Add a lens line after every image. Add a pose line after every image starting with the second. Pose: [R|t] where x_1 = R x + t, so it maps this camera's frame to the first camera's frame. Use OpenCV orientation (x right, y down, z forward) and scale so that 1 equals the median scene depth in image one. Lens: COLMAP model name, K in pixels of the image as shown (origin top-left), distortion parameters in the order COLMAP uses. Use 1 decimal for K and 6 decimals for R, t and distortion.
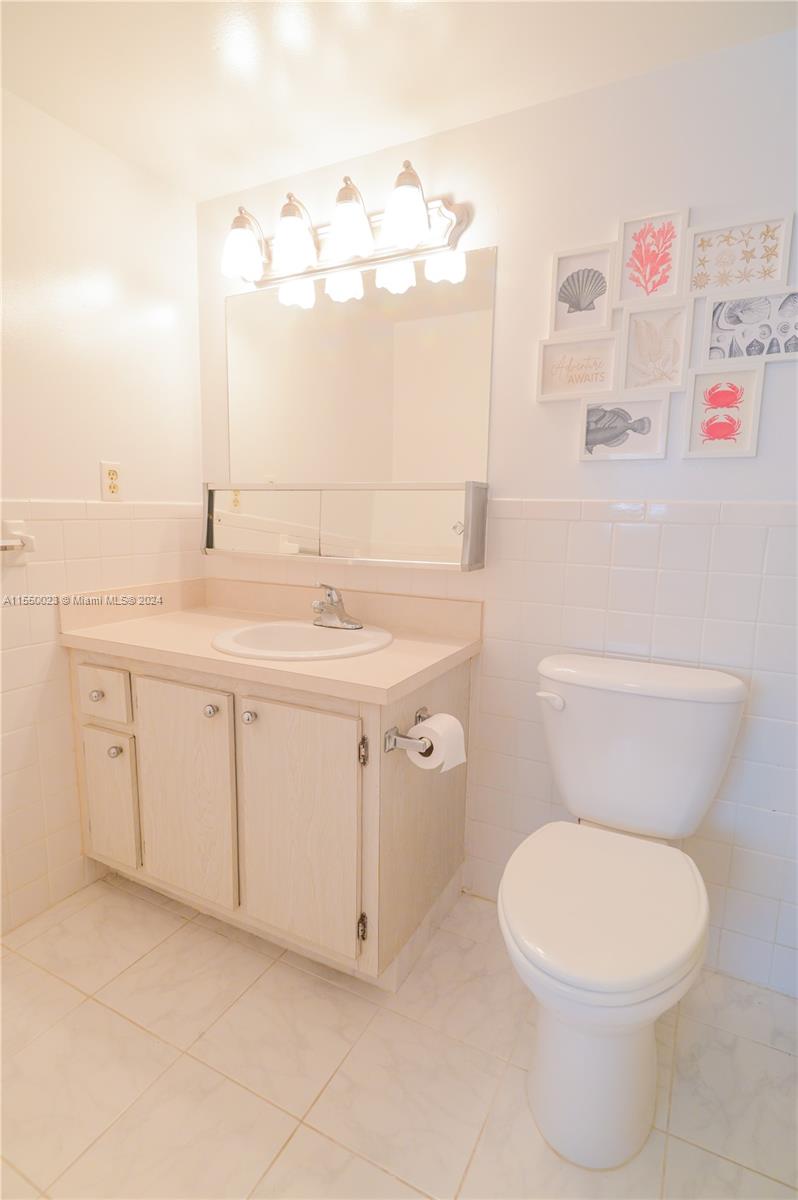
lens RADIAL K [[632.2, 0, 390.3], [0, 632.2, 601.6], [0, 0, 1]] dist [-0.009494, 0.002660]
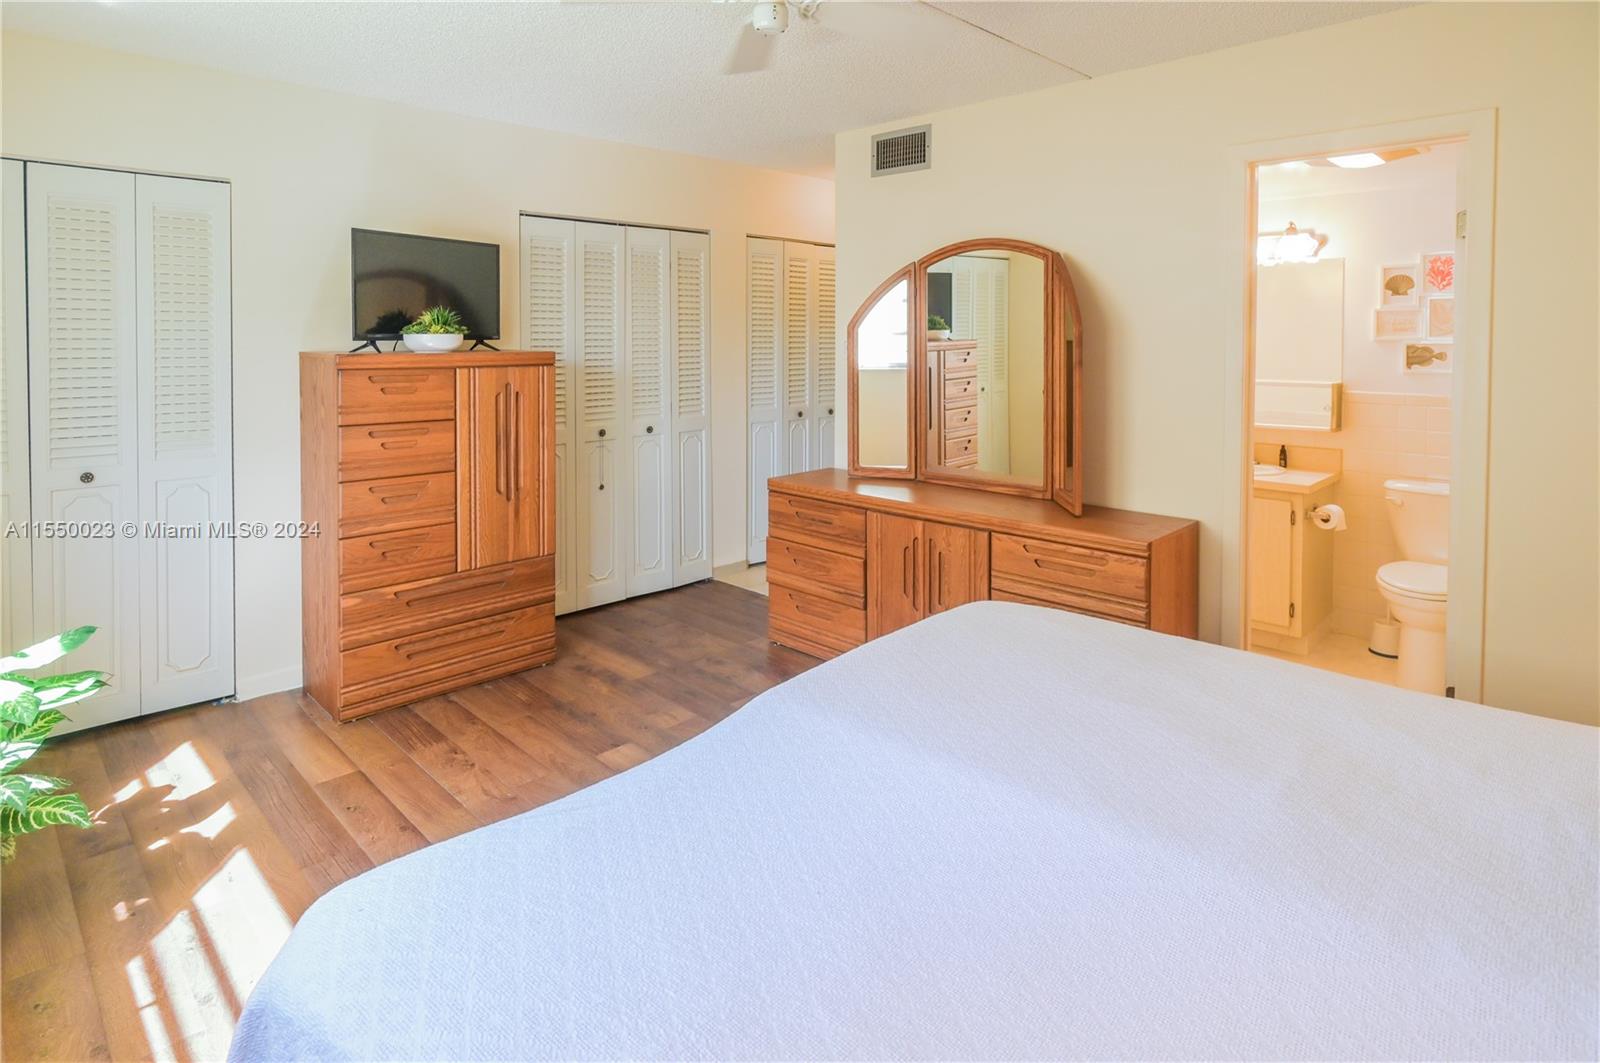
lens RADIAL K [[843.0, 0, 795.1], [0, 843.0, 358.9], [0, 0, 1]] dist [-0.009494, 0.002660]
pose [[0.953884, -0.008718, -0.300049, -0.701531], [-0.032089, 0.990888, -0.130807, 0.121742], [0.298456, 0.134403, 0.944913, -1.974092]]
